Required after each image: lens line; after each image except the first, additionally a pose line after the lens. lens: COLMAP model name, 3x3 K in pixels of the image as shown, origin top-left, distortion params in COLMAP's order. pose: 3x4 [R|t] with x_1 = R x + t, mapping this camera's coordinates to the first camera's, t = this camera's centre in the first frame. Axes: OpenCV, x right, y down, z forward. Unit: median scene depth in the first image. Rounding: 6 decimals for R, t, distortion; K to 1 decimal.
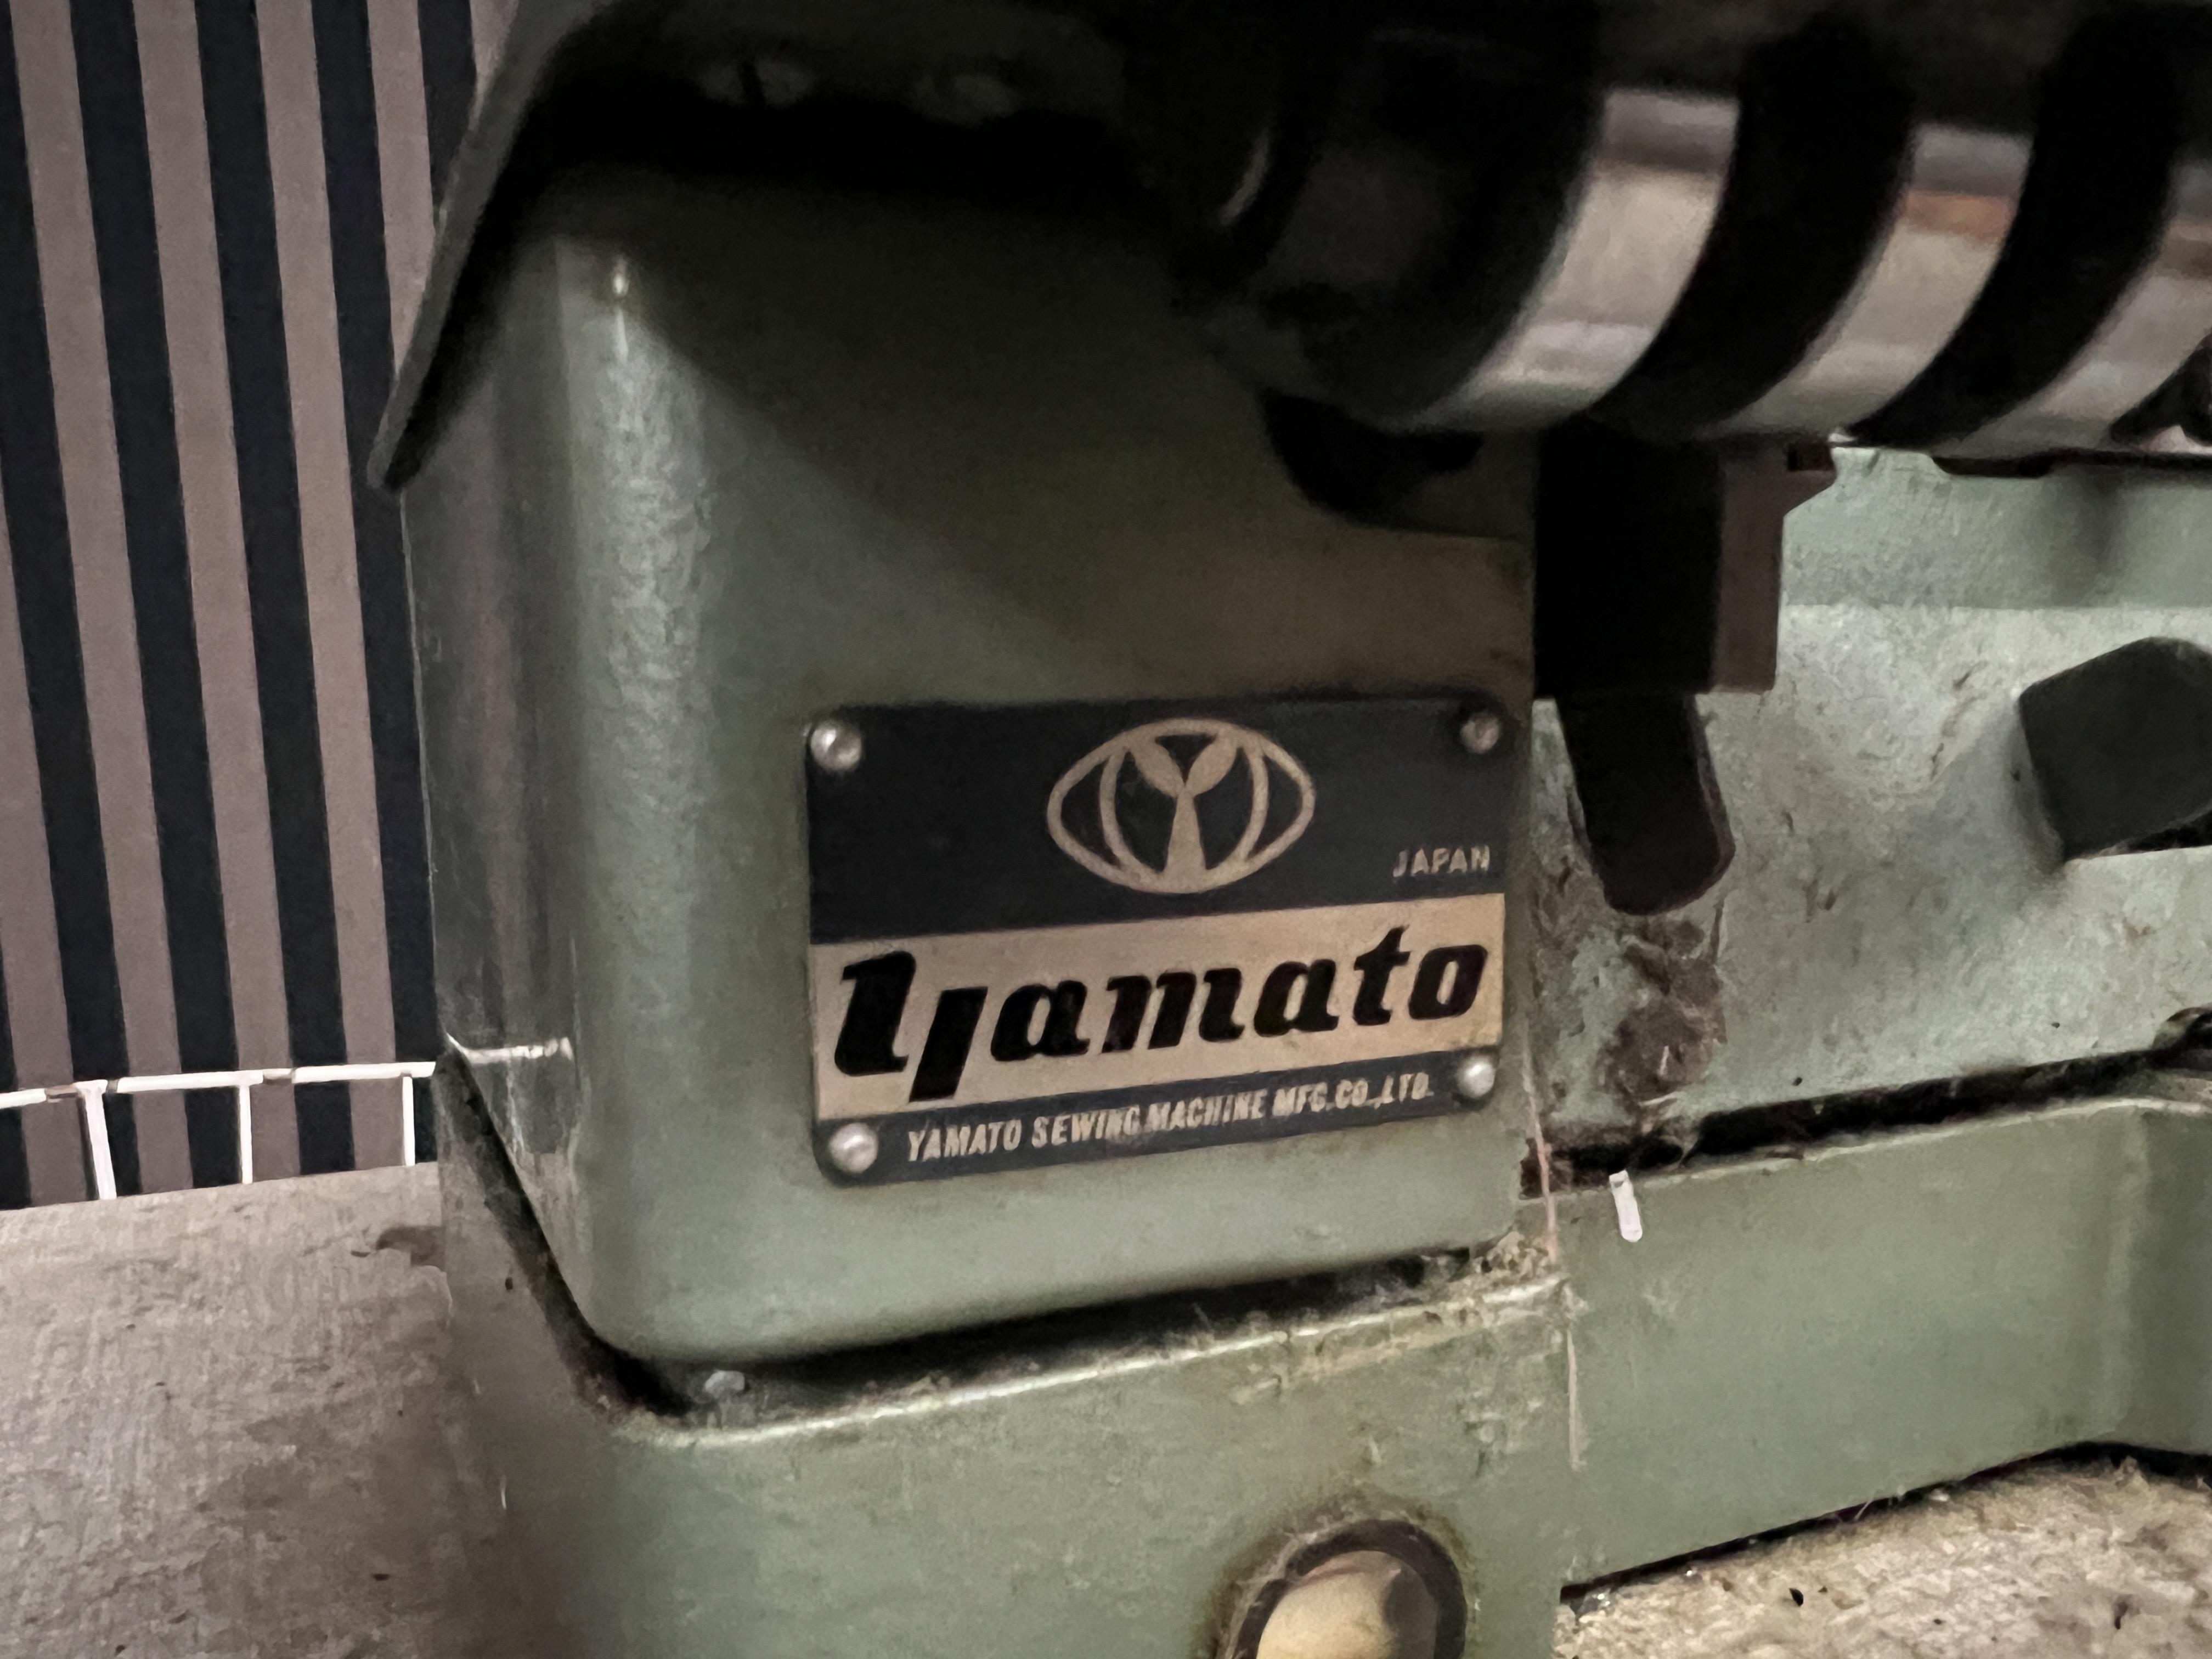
lens RADIAL K [[1827.2, 0, 1103.3], [0, 1827.2, 961.5], [0, 0, 1]] dist [-0.099033, 0.118450]
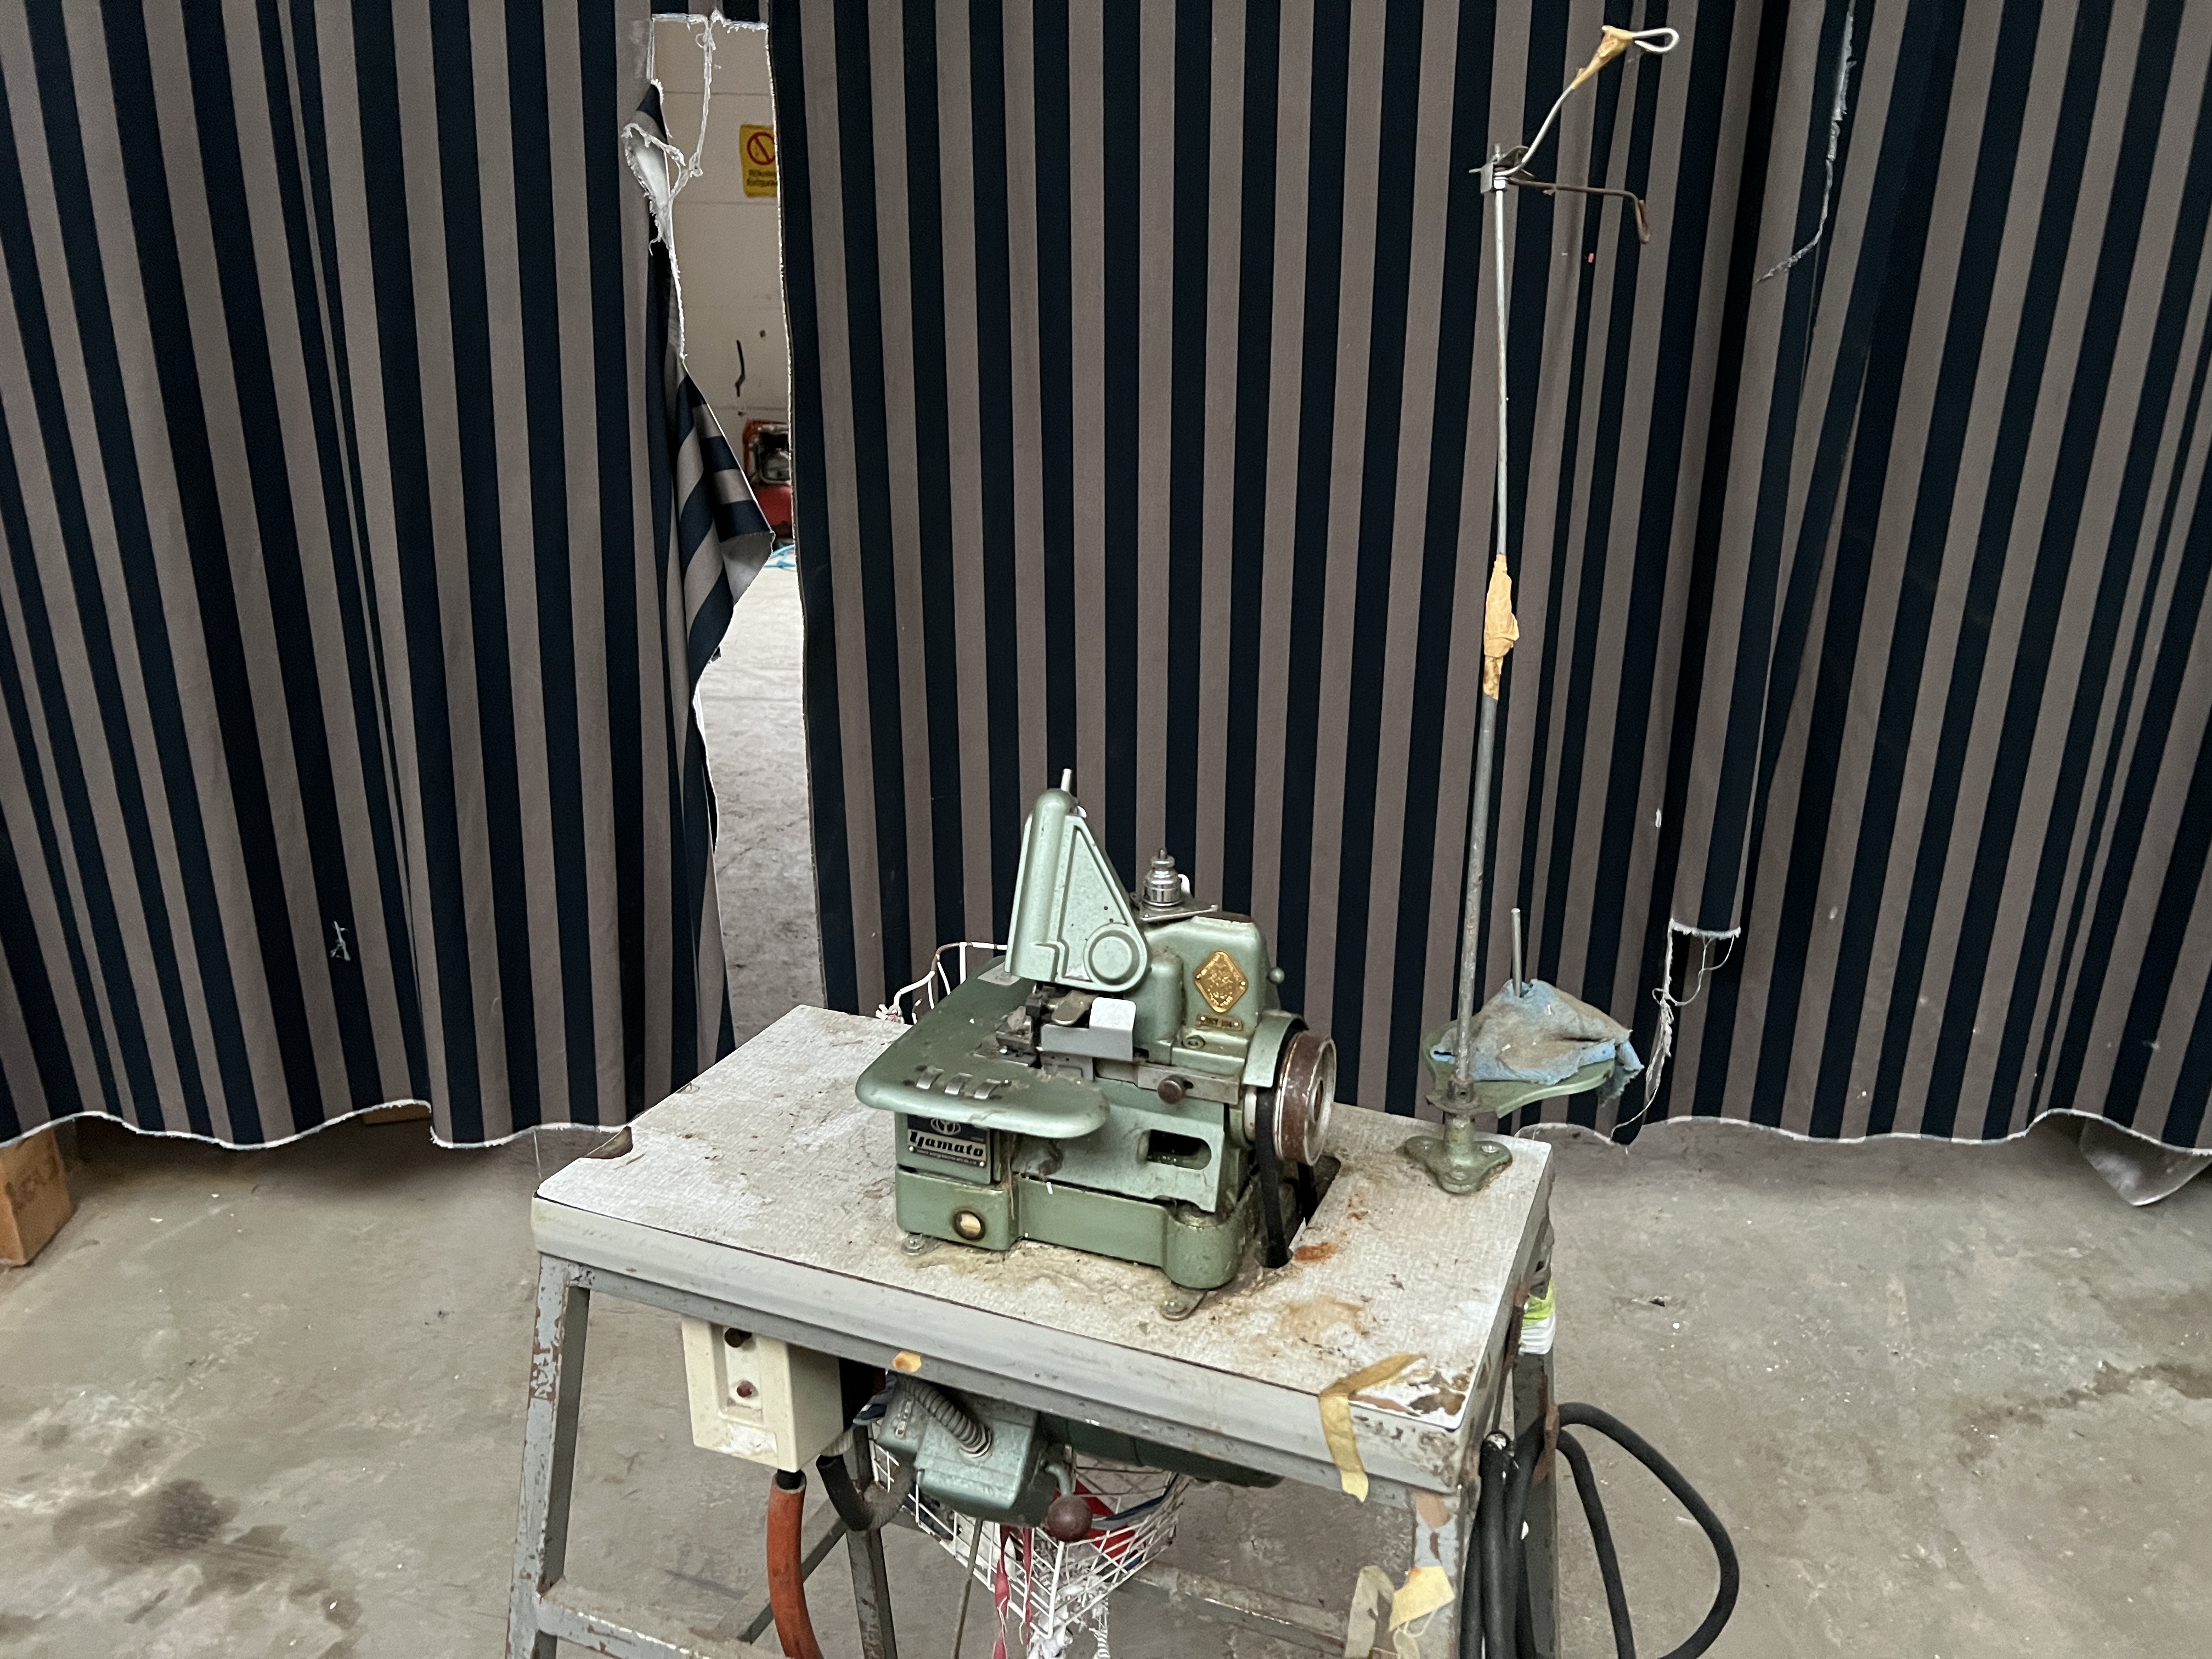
lens RADIAL K [[1687.7, 0, 1106.0], [0, 1687.7, 829.5], [0, 0, 1]] dist [0.002162, -0.004511]
pose [[0.717660, 0.245194, -0.651801, 5.202408], [-0.141188, 0.967757, 0.208596, -3.066652], [0.681932, -0.057674, 0.729138, -4.073639]]
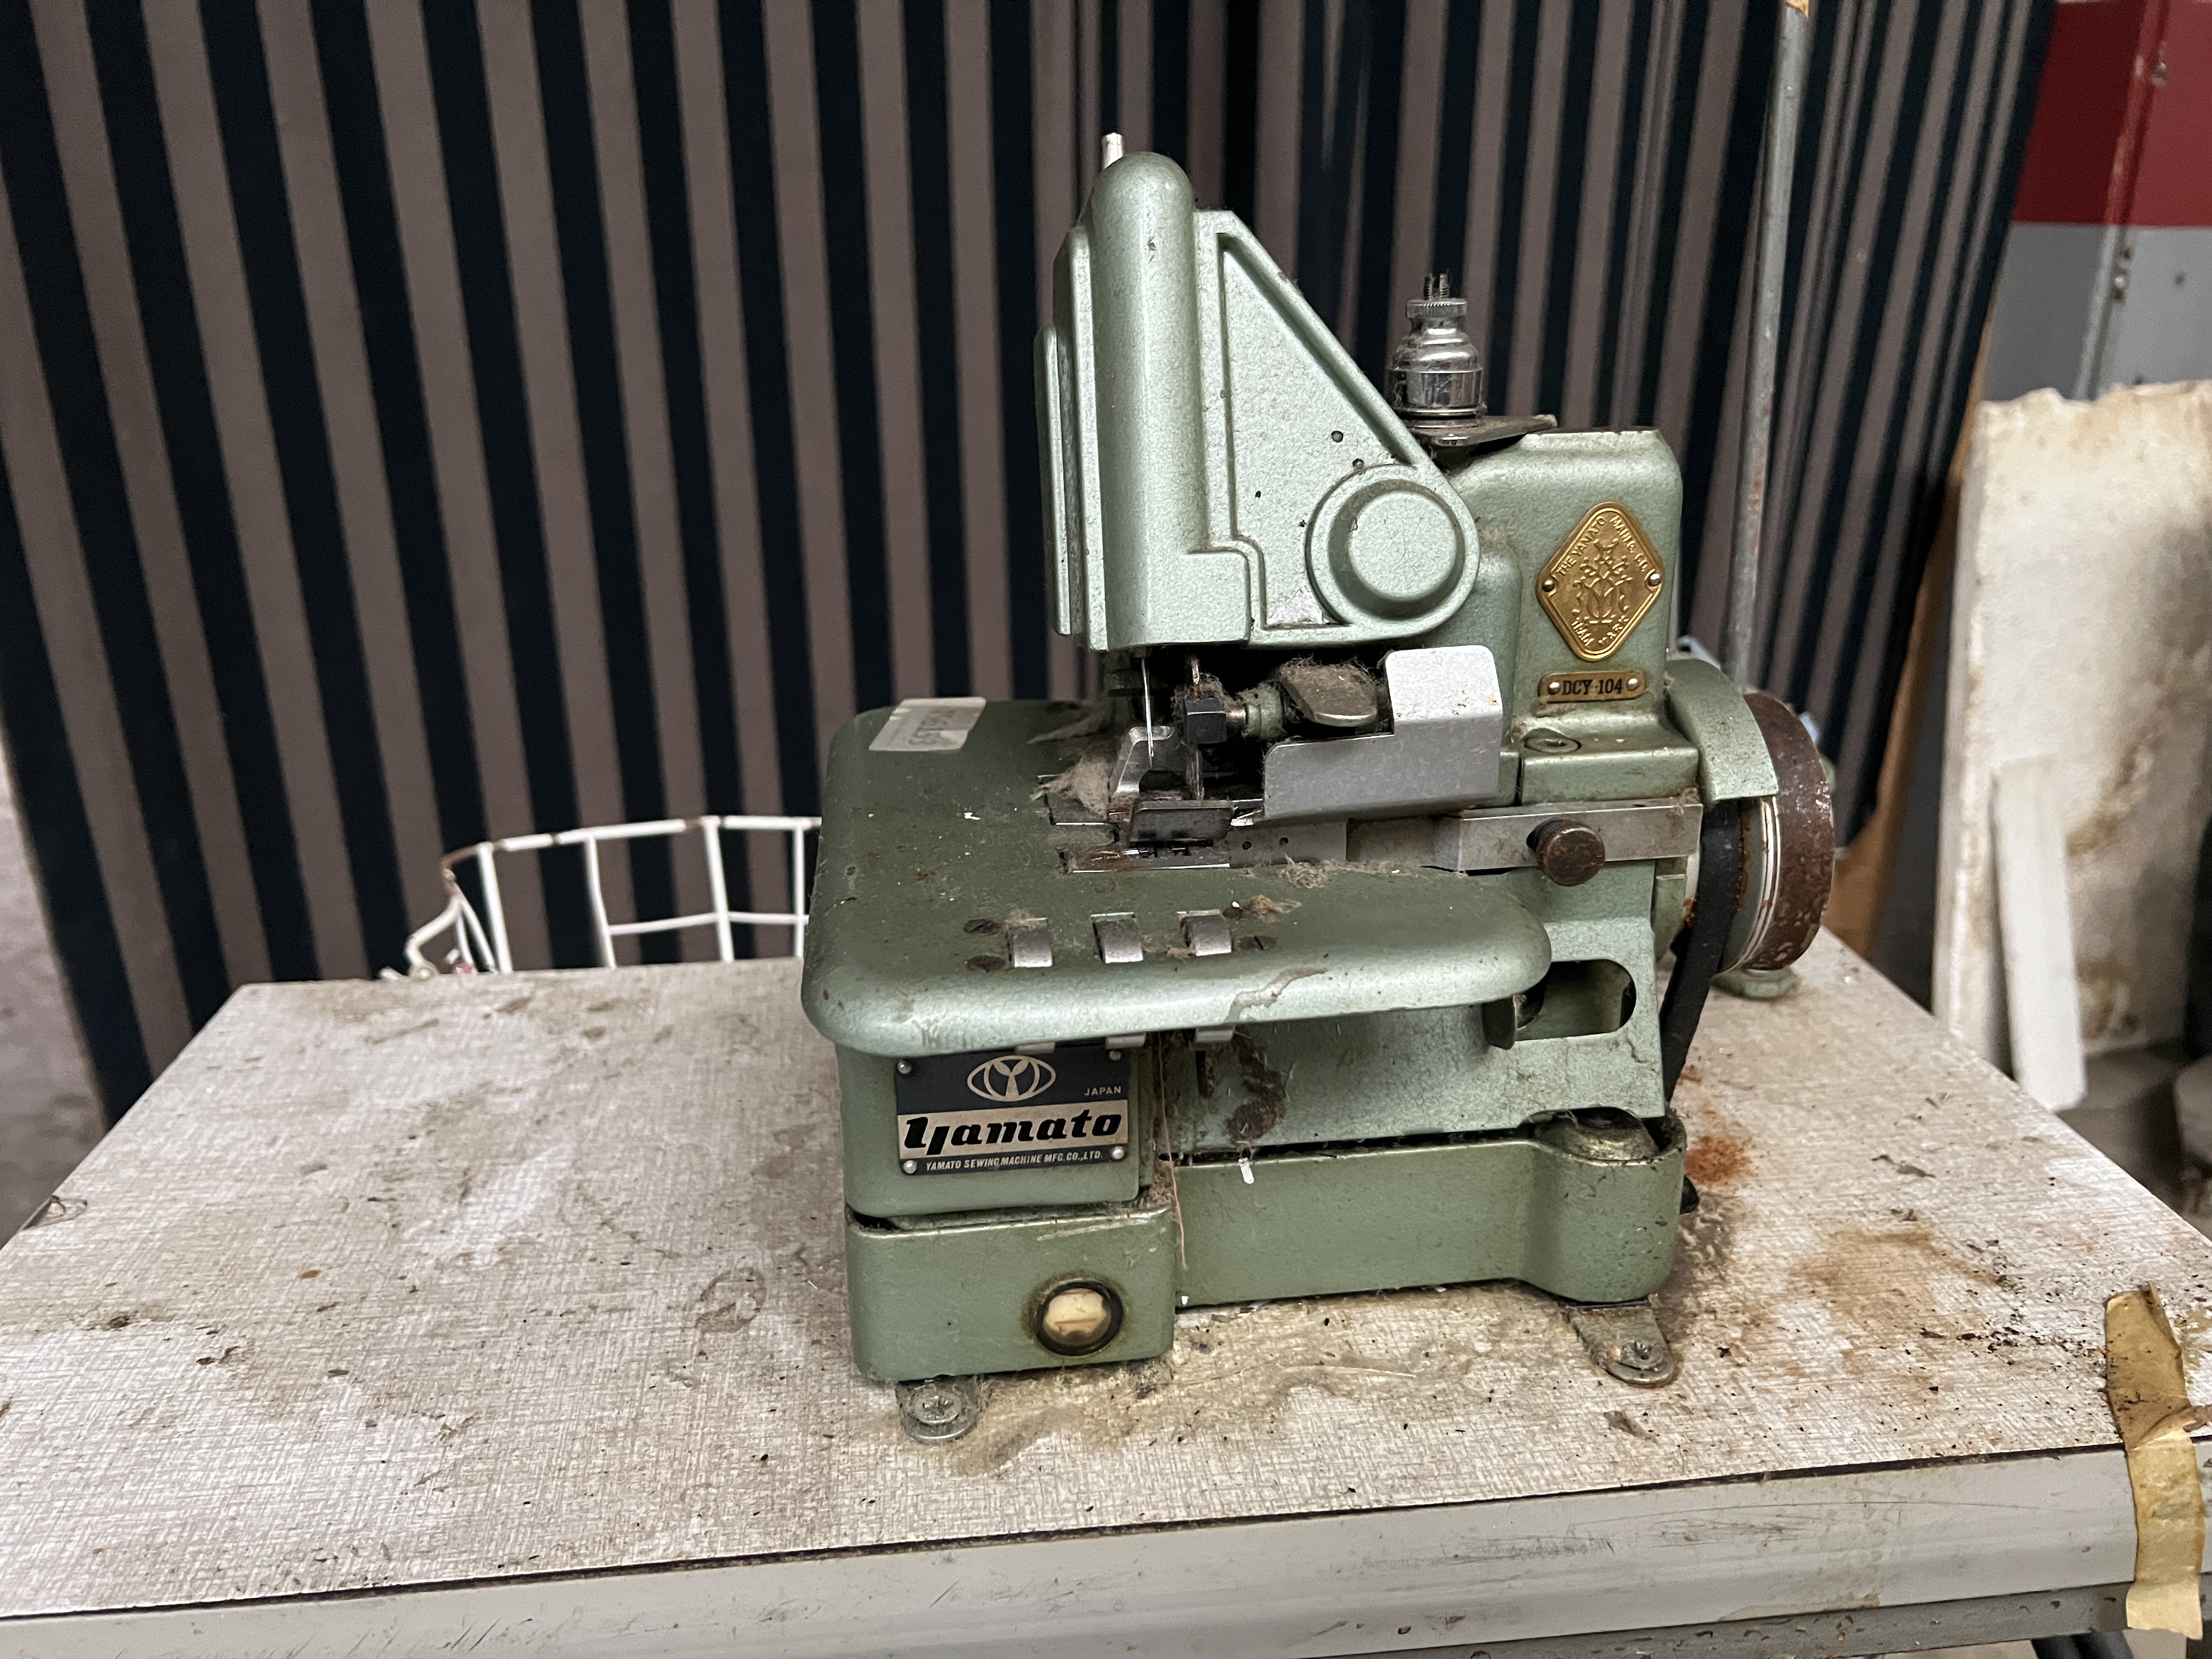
lens RADIAL K [[1769.8, 0, 1159.1], [0, 1769.8, 828.1], [0, 0, 1]] dist [-0.007147, -0.009613]
pose [[0.962370, 0.102340, -0.251735, 0.998931], [-0.057020, 0.981801, 0.181153, -1.058167], [0.265693, -0.159982, 0.950691, -1.814711]]
